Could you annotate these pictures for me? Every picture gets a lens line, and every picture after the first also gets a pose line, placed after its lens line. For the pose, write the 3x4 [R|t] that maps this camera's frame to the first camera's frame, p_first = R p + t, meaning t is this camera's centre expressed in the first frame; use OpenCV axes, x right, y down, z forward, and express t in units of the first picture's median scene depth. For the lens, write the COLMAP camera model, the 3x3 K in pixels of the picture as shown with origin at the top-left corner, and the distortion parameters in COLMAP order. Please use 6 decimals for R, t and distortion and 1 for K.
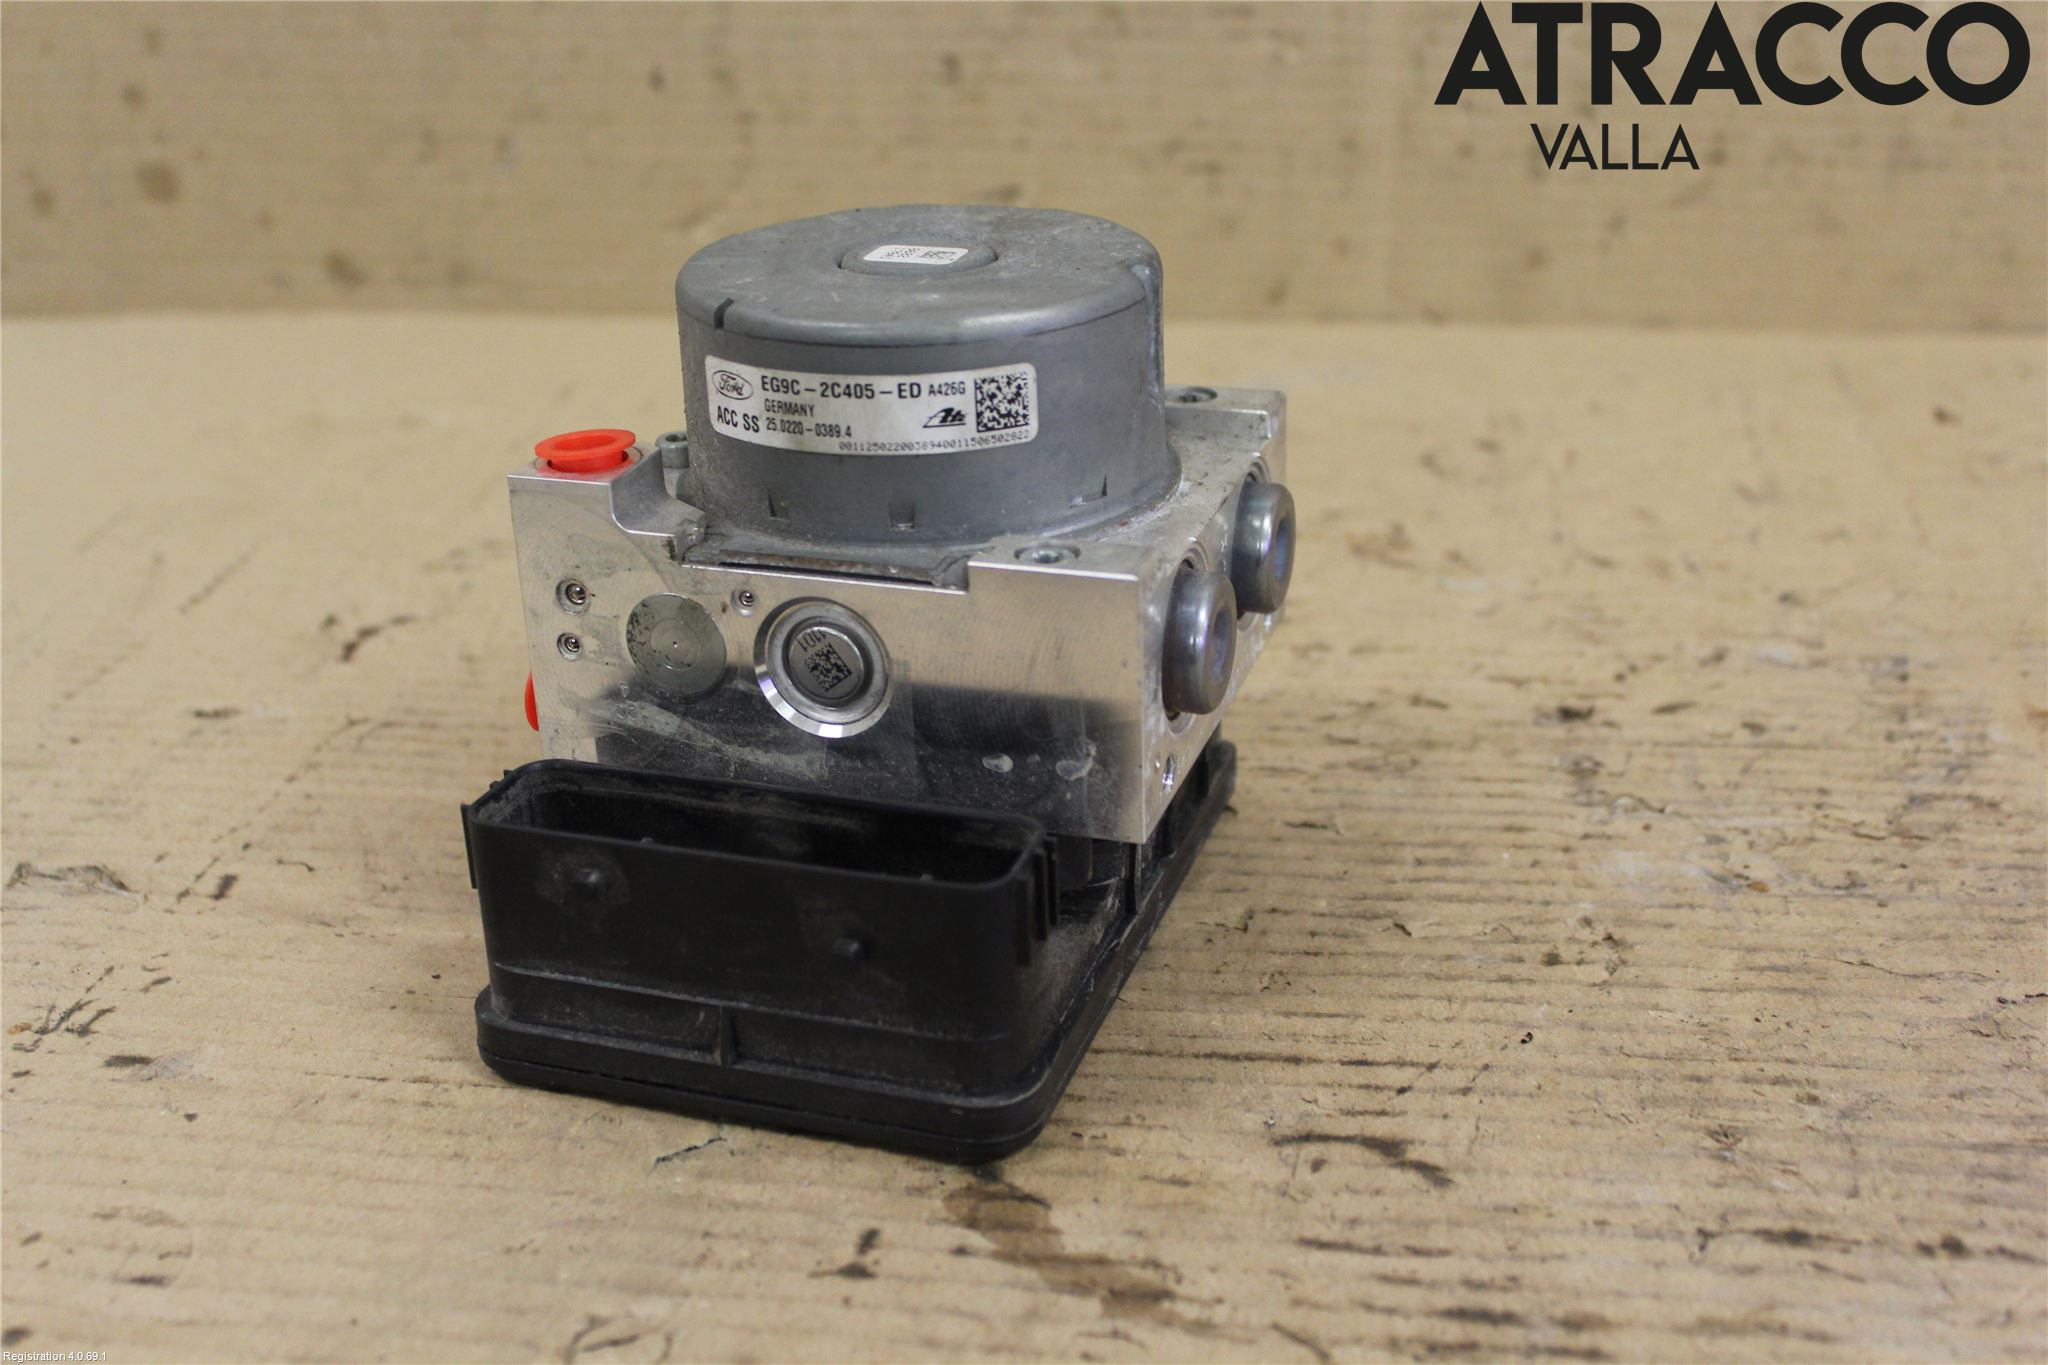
lens RADIAL K [[2449.6, 0, 1023.0], [0, 2449.6, 716.8], [0, 0, 1]] dist [-0.063138, 0.084094]
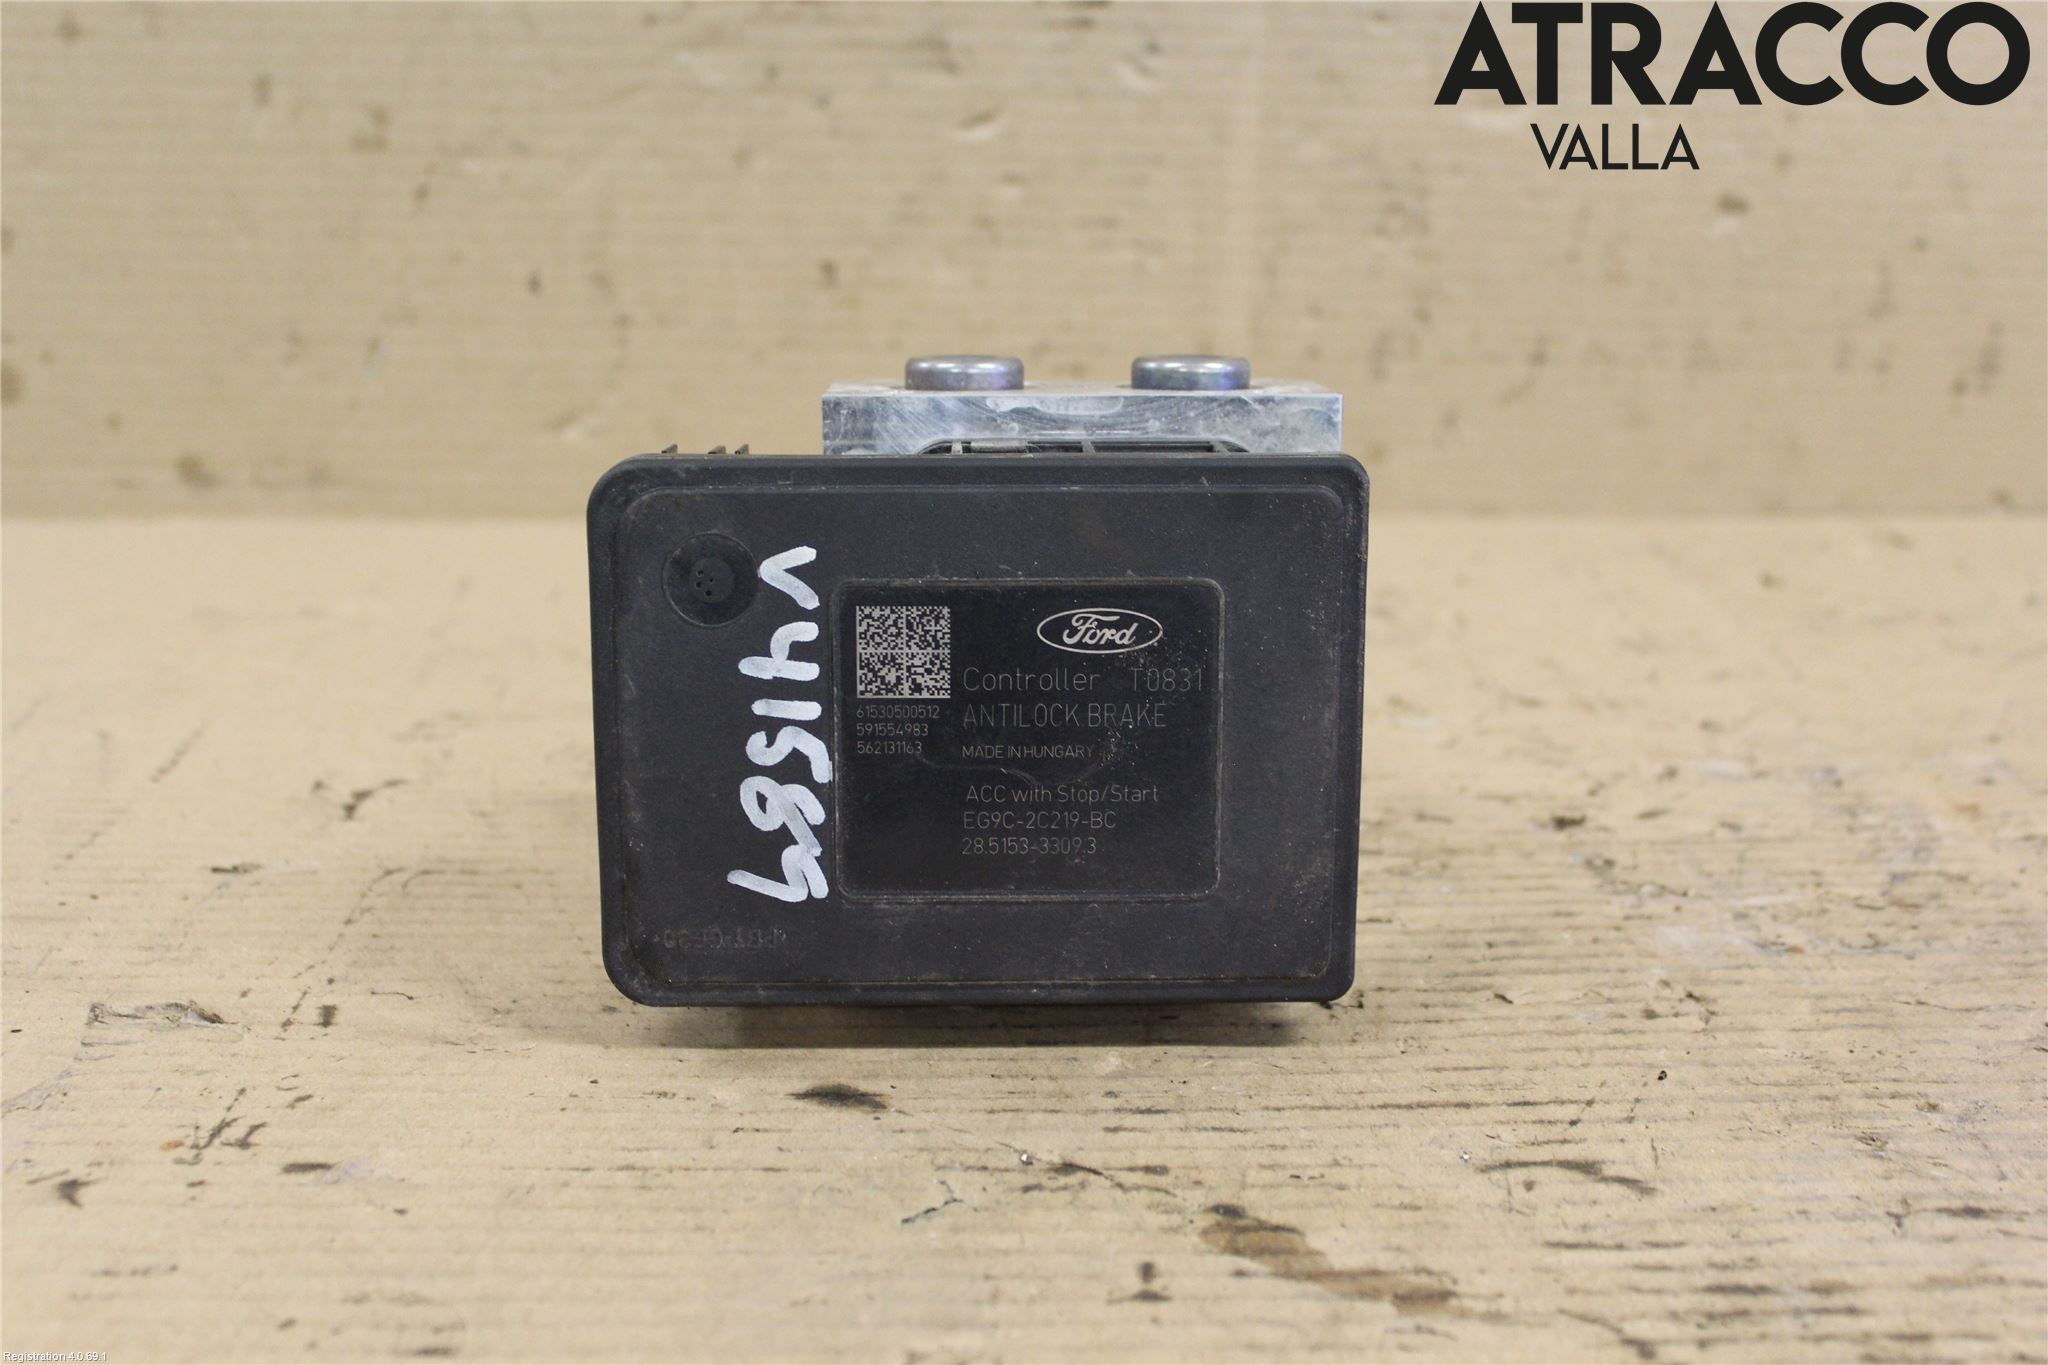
lens RADIAL K [[2478.8, 0, 1024.0], [0, 2478.8, 682.5], [0, 0, 1]] dist [-0.125388, 0.243925]
pose [[0.984332, -0.016834, 0.175519, -0.238635], [0.039757, 0.990988, -0.127918, 0.079785], [-0.171783, 0.132892, 0.976130, -0.034777]]
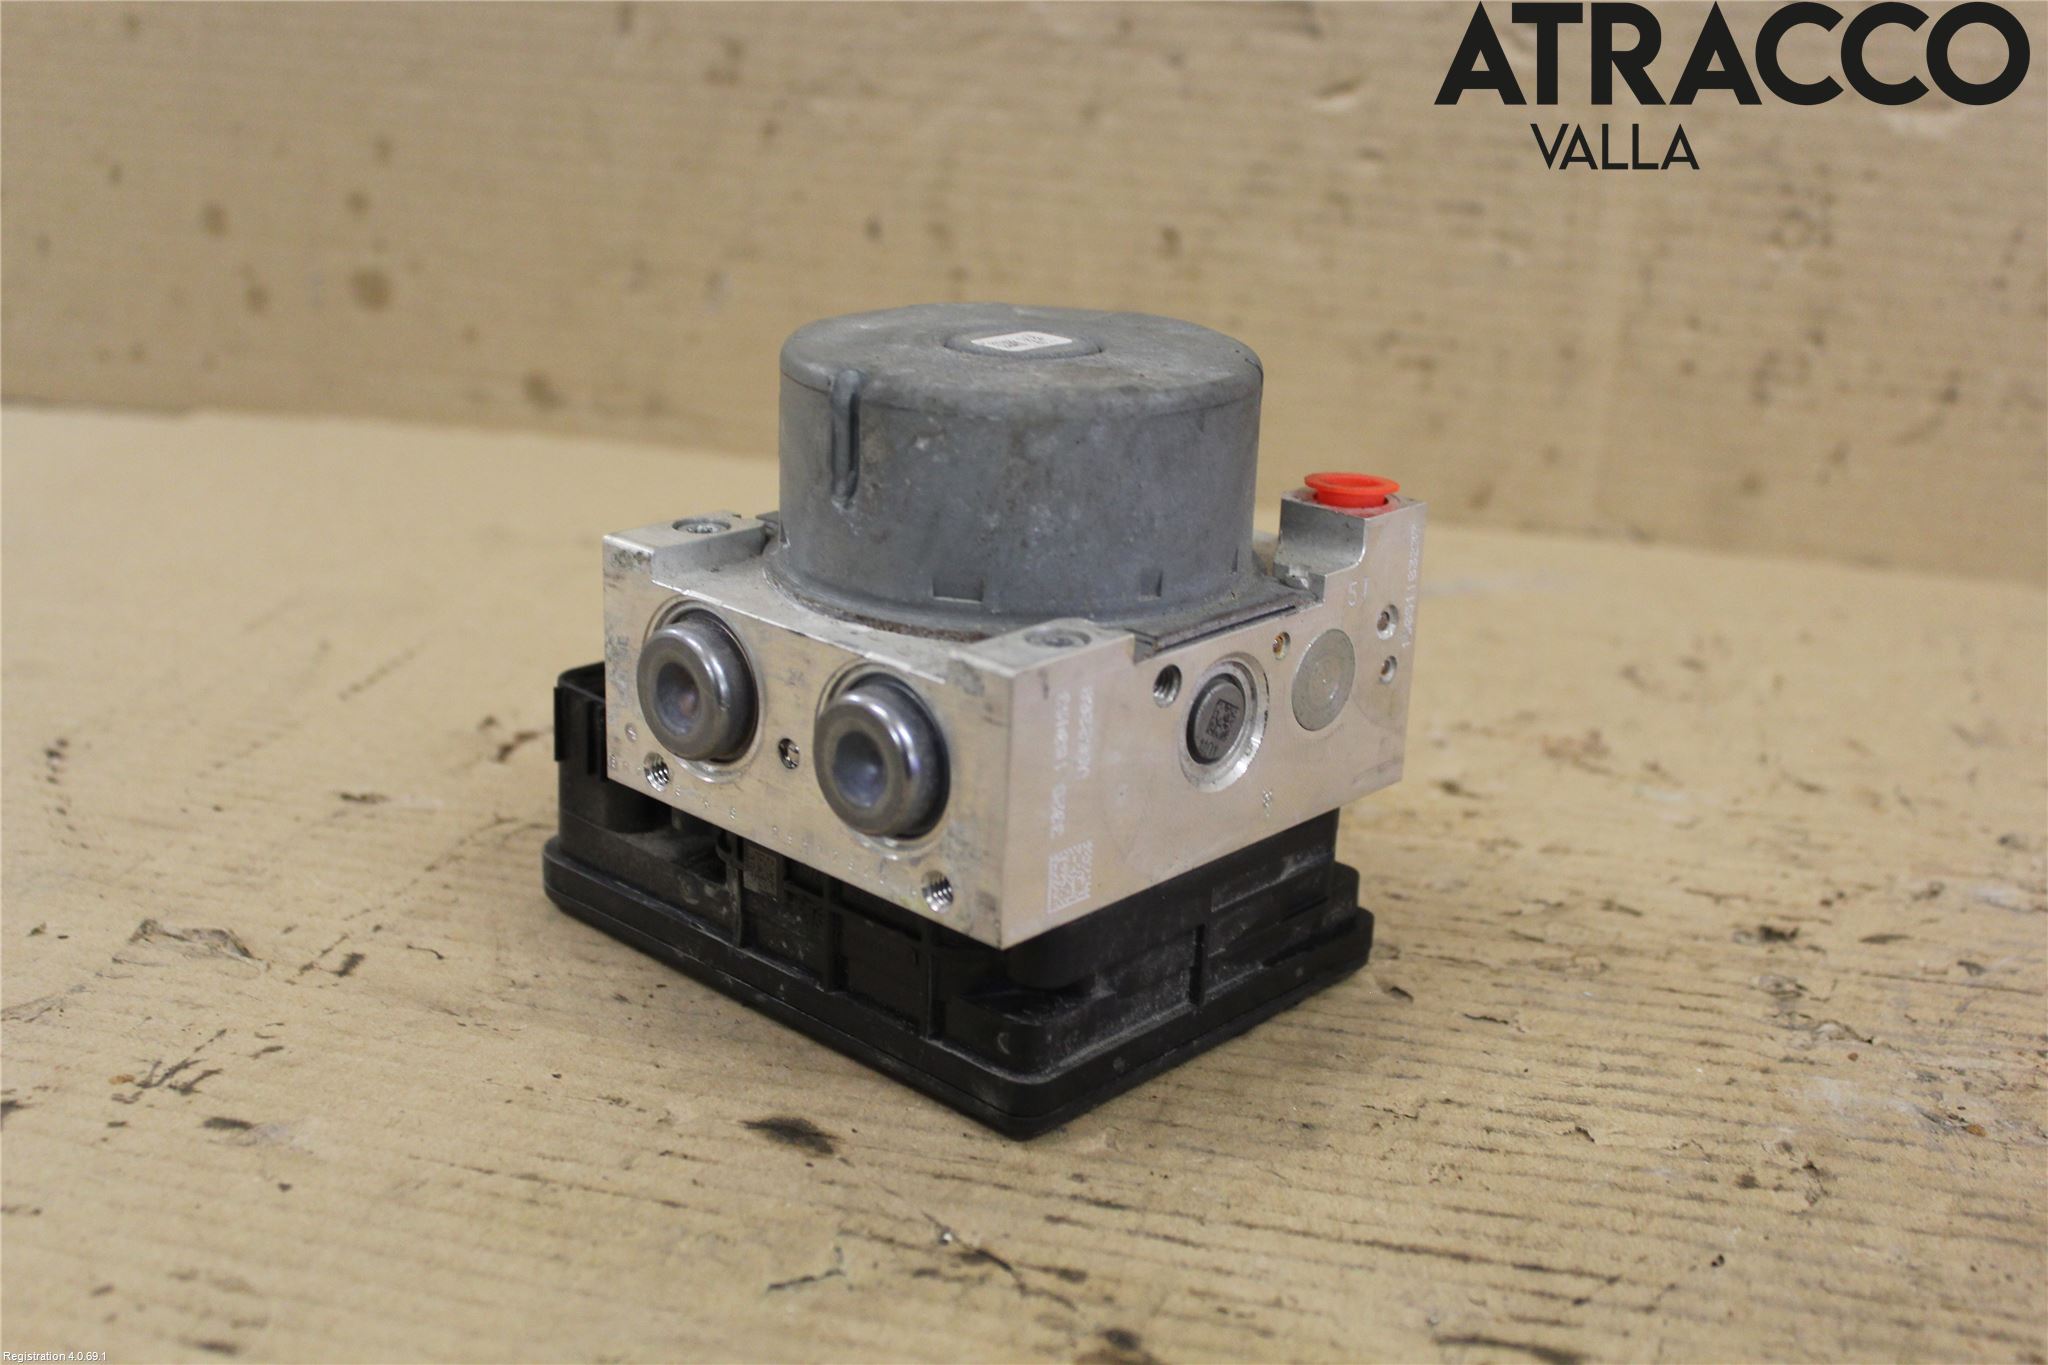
lens RADIAL K [[2449.6, 0, 1023.0], [0, 2449.6, 716.8], [0, 0, 1]] dist [-0.063138, 0.084094]
pose [[0.993401, 0.096201, -0.062445, -0.014477], [-0.101527, 0.990878, -0.088614, 0.033476], [0.053351, 0.094369, 0.994107, 0.052438]]
